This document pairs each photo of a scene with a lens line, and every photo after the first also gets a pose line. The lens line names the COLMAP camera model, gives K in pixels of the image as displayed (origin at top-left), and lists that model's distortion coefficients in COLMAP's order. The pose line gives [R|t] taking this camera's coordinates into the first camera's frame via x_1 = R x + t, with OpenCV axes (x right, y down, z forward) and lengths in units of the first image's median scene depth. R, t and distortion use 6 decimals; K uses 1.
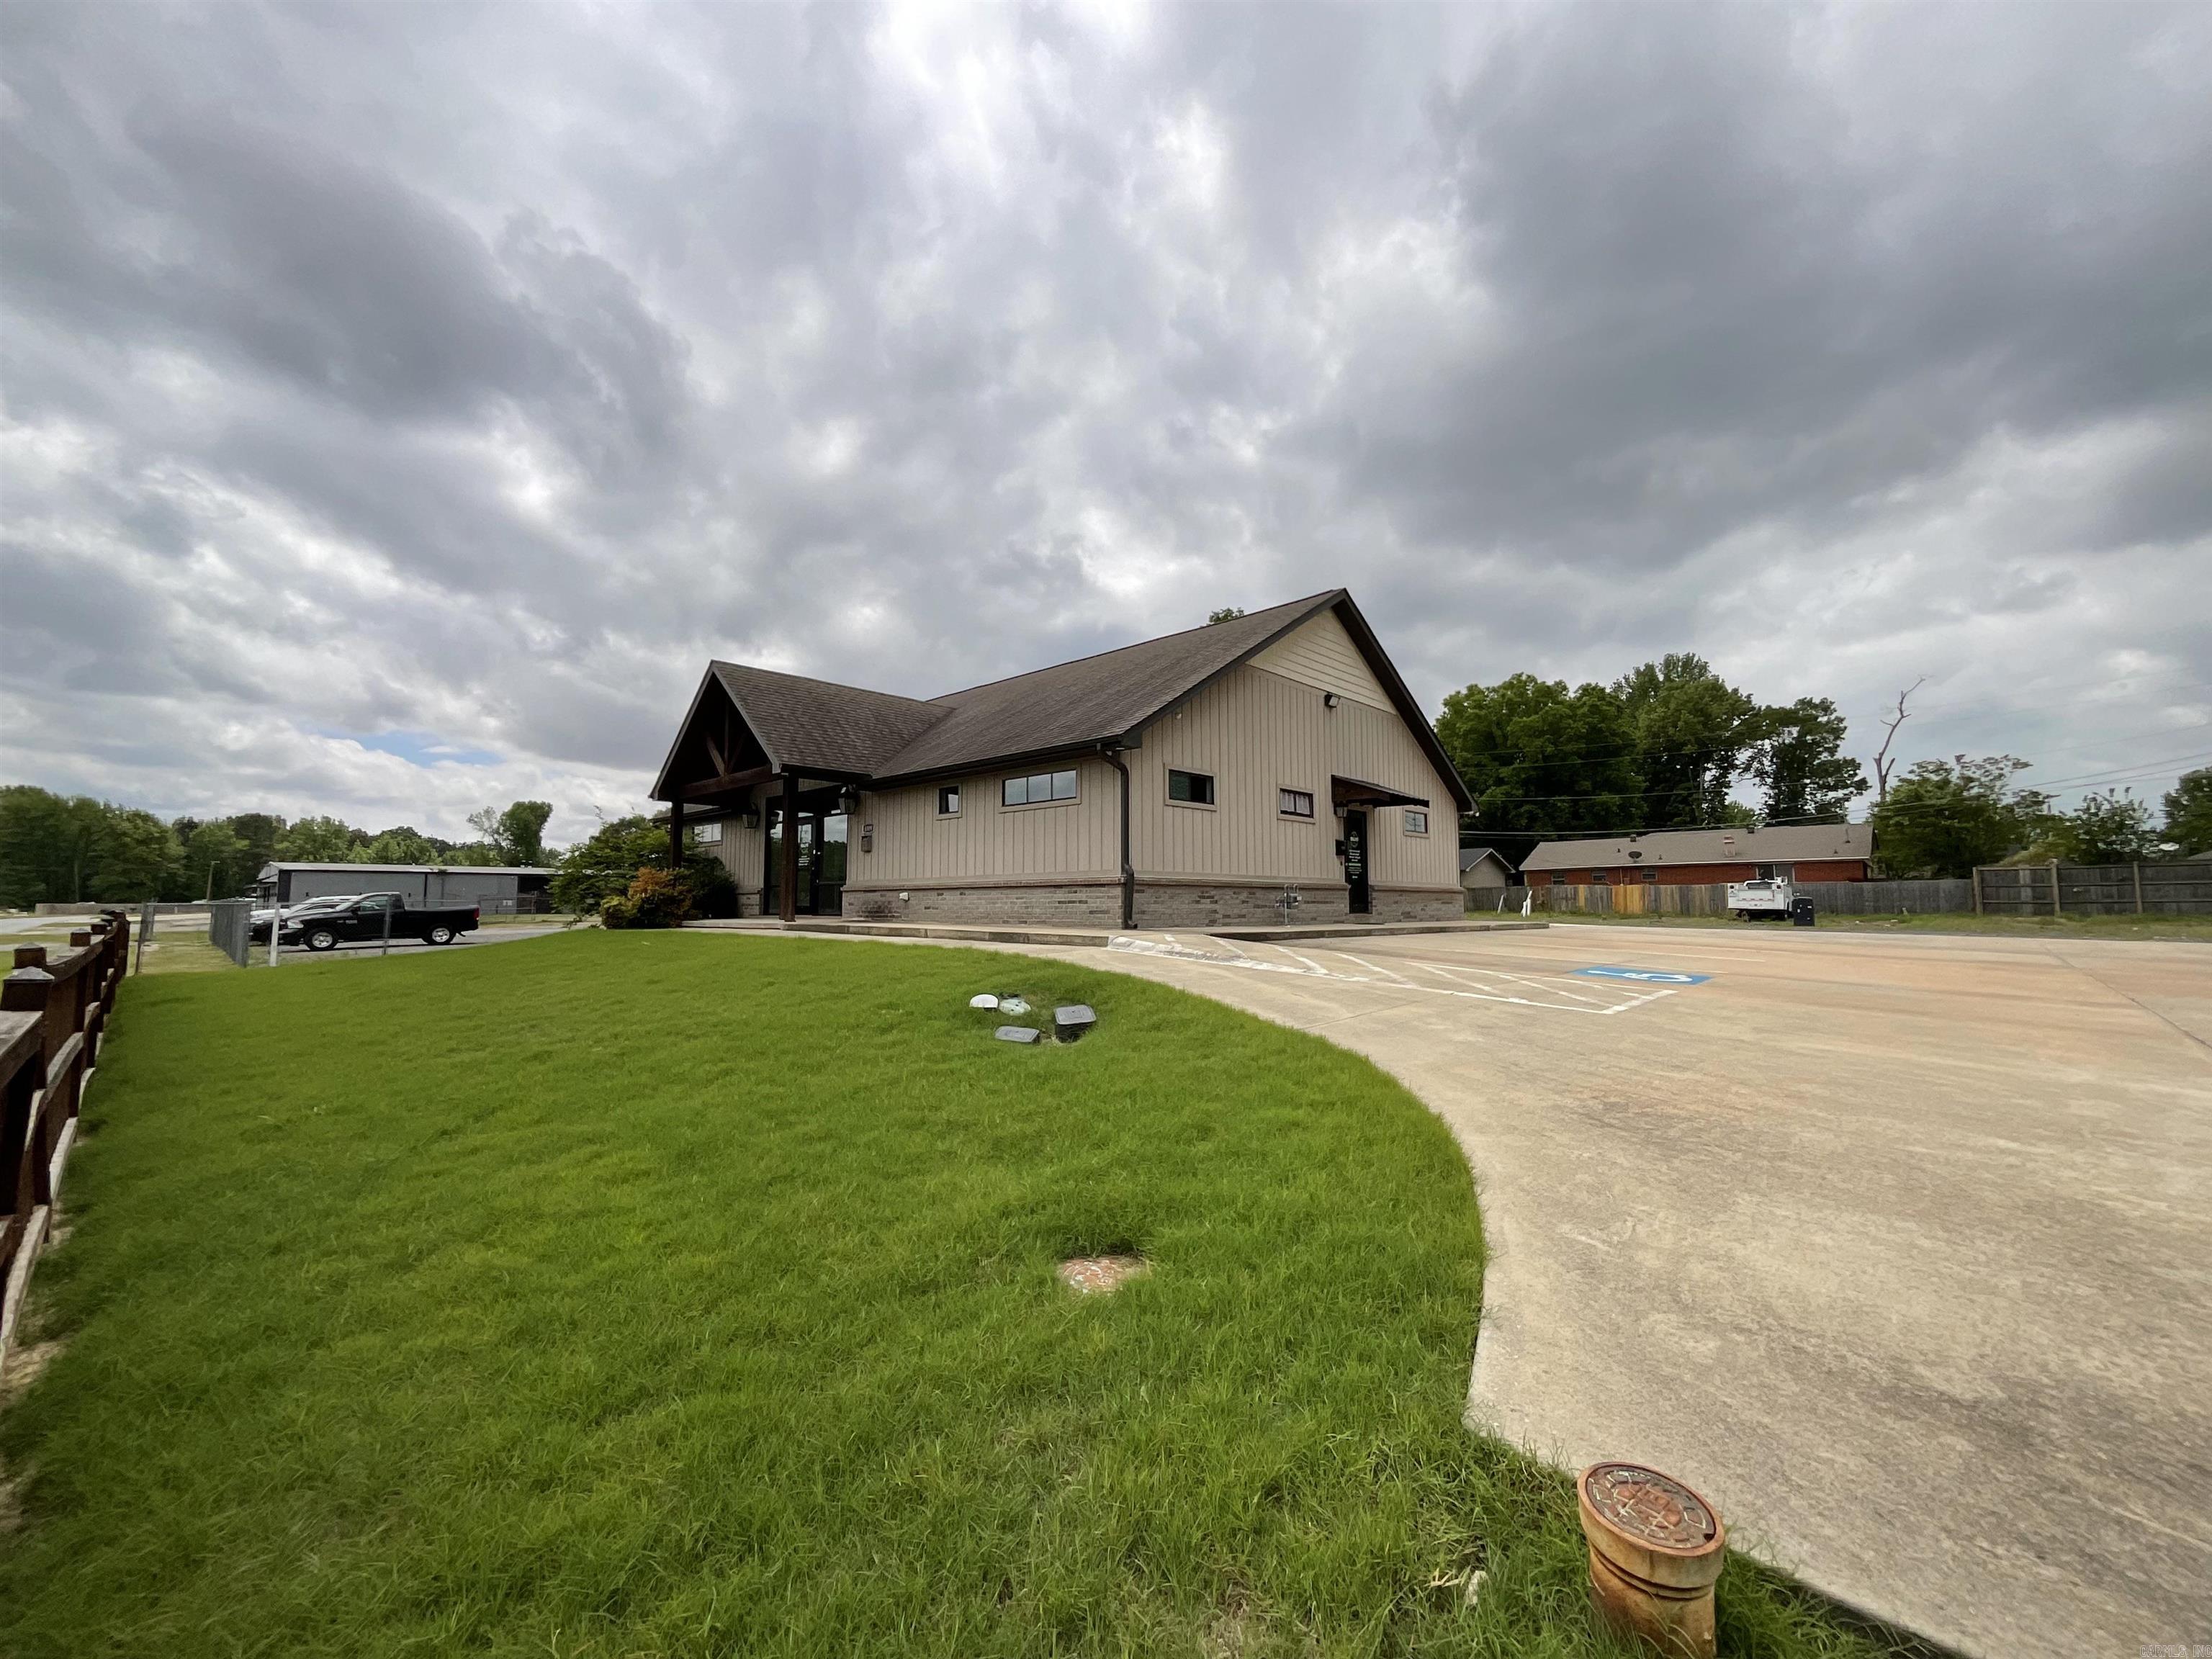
lens RADIAL K [[905.6, 0, 1103.1], [0, 905.6, 828.3], [0, 0, 1]] dist [0.002749, 0.000586]
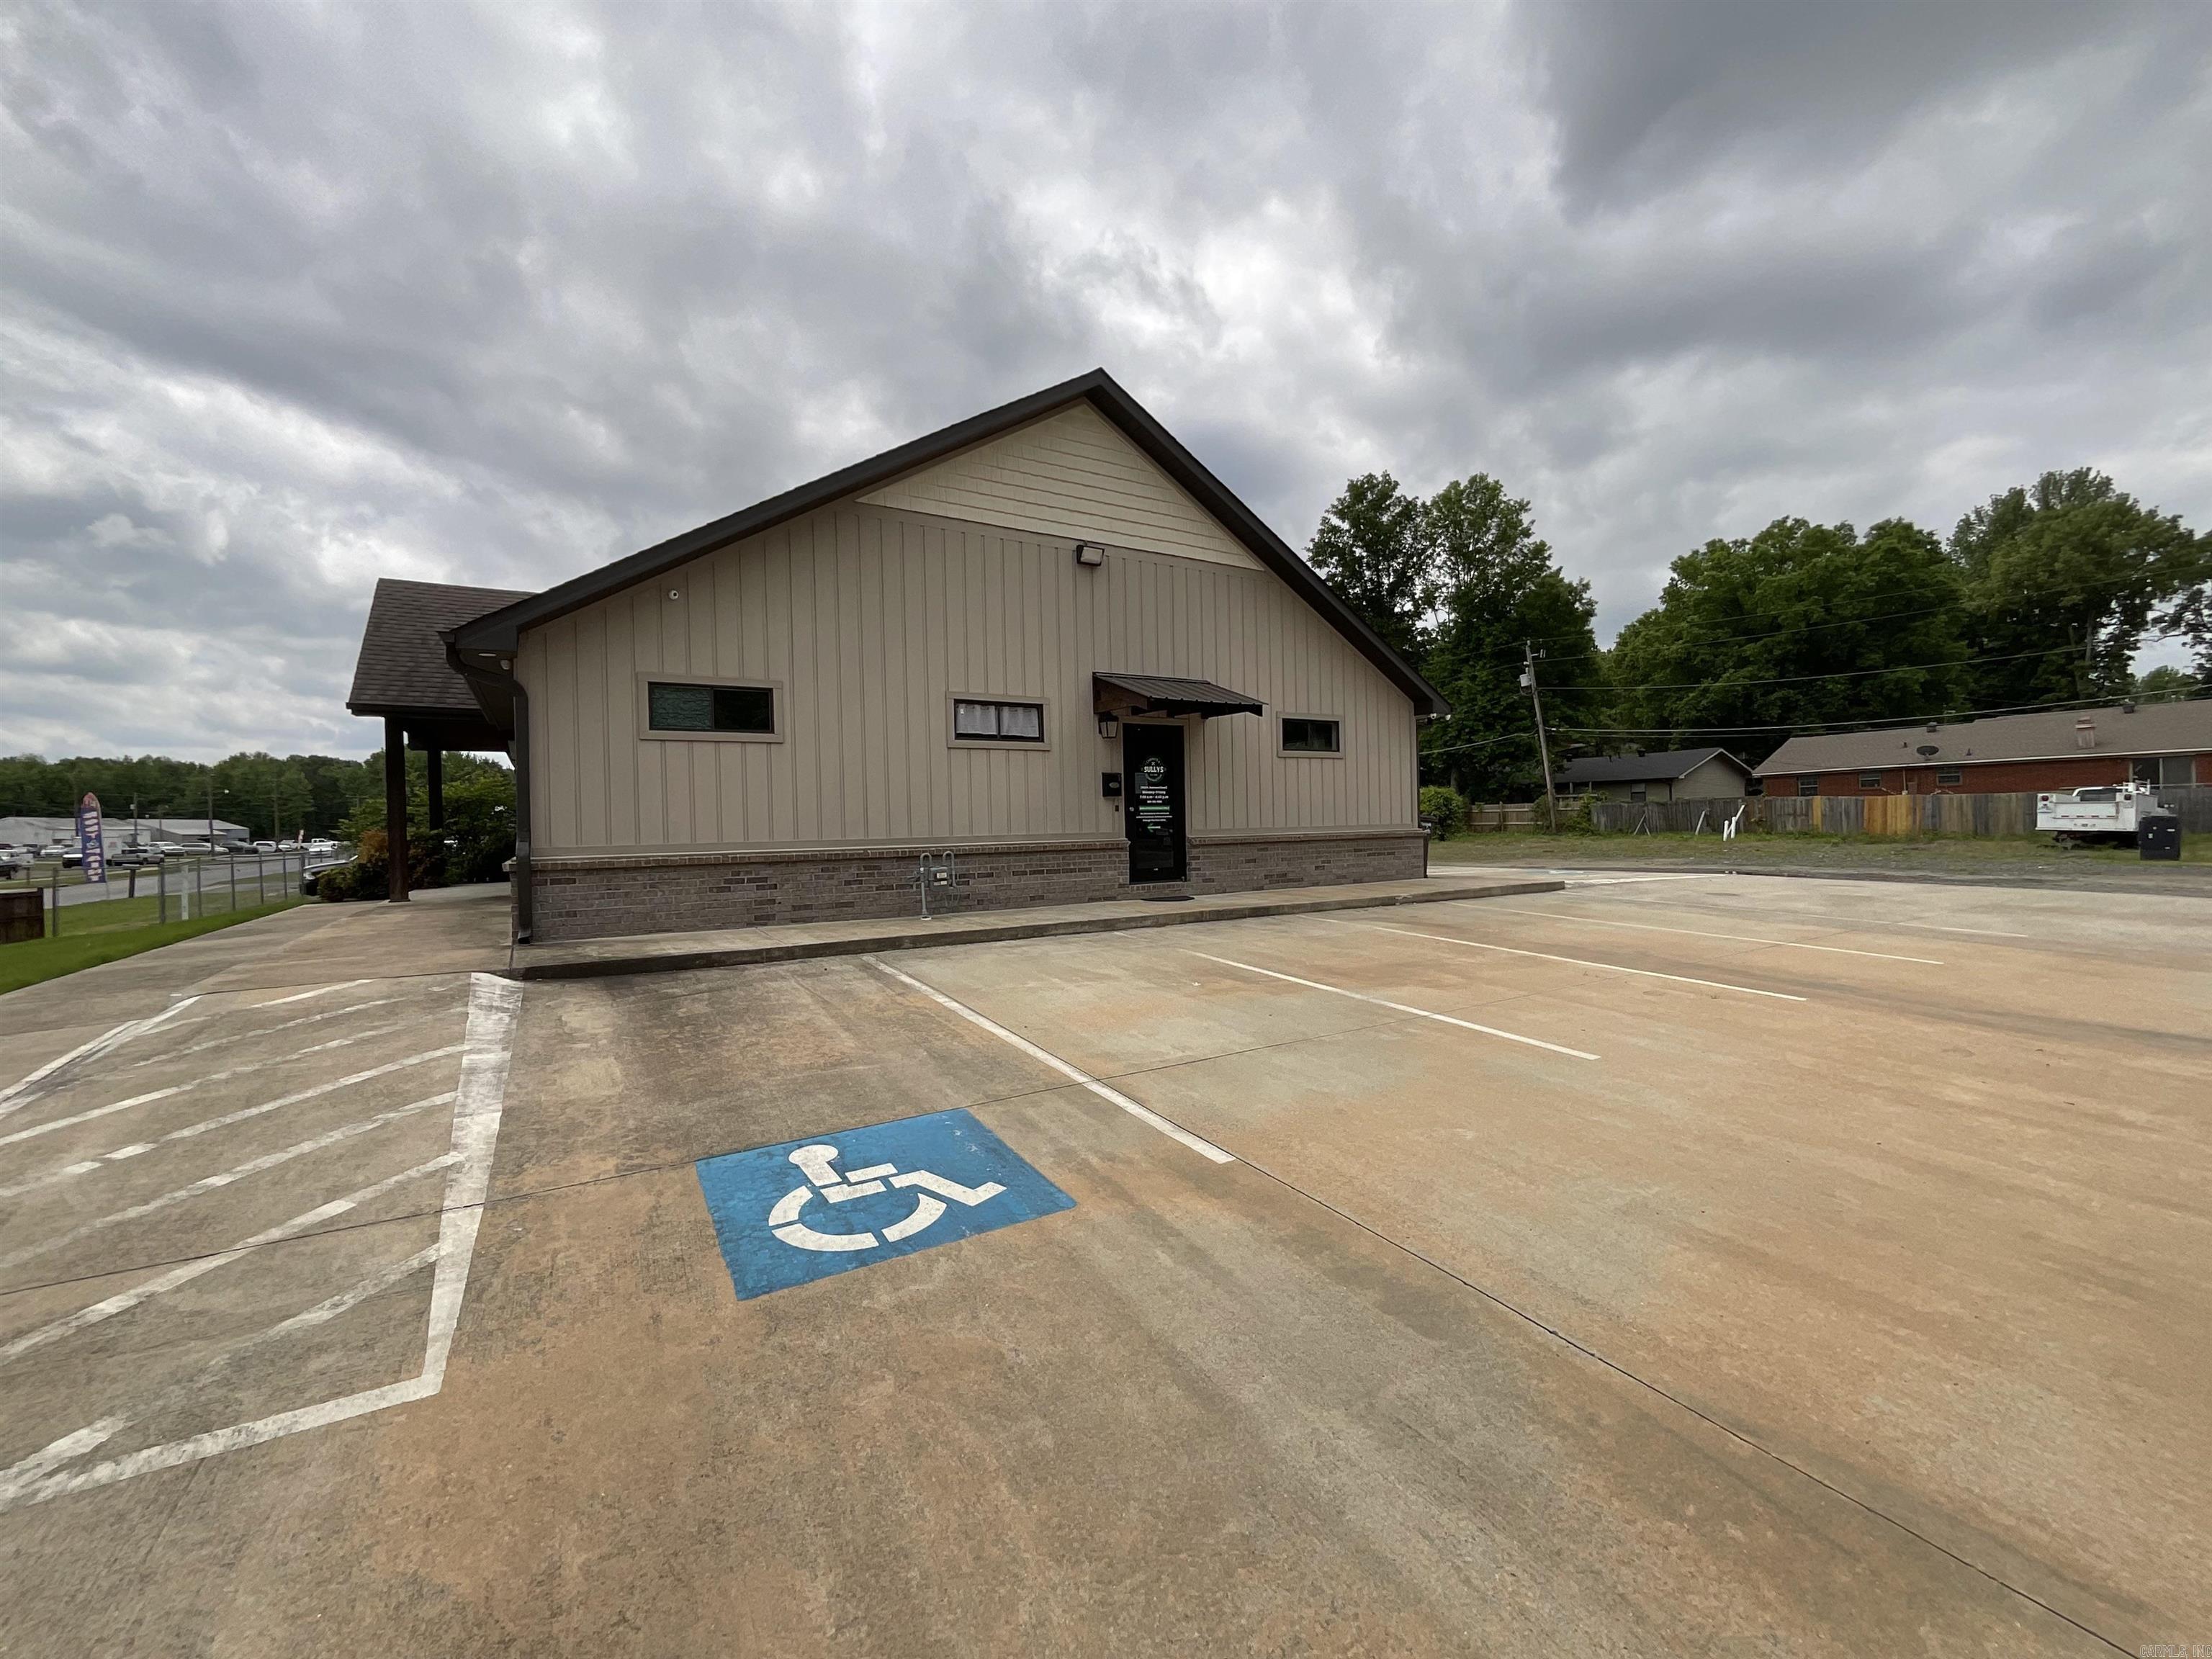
lens RADIAL K [[887.0, 0, 1106.6], [0, 887.0, 827.5], [0, 0, 1]] dist [0.033767, -0.014726]
pose [[0.964930, -0.018690, -0.261841, 0.177708], [0.043071, 0.995217, 0.087685, -0.001651], [0.258950, -0.095887, 0.961120, 0.160254]]
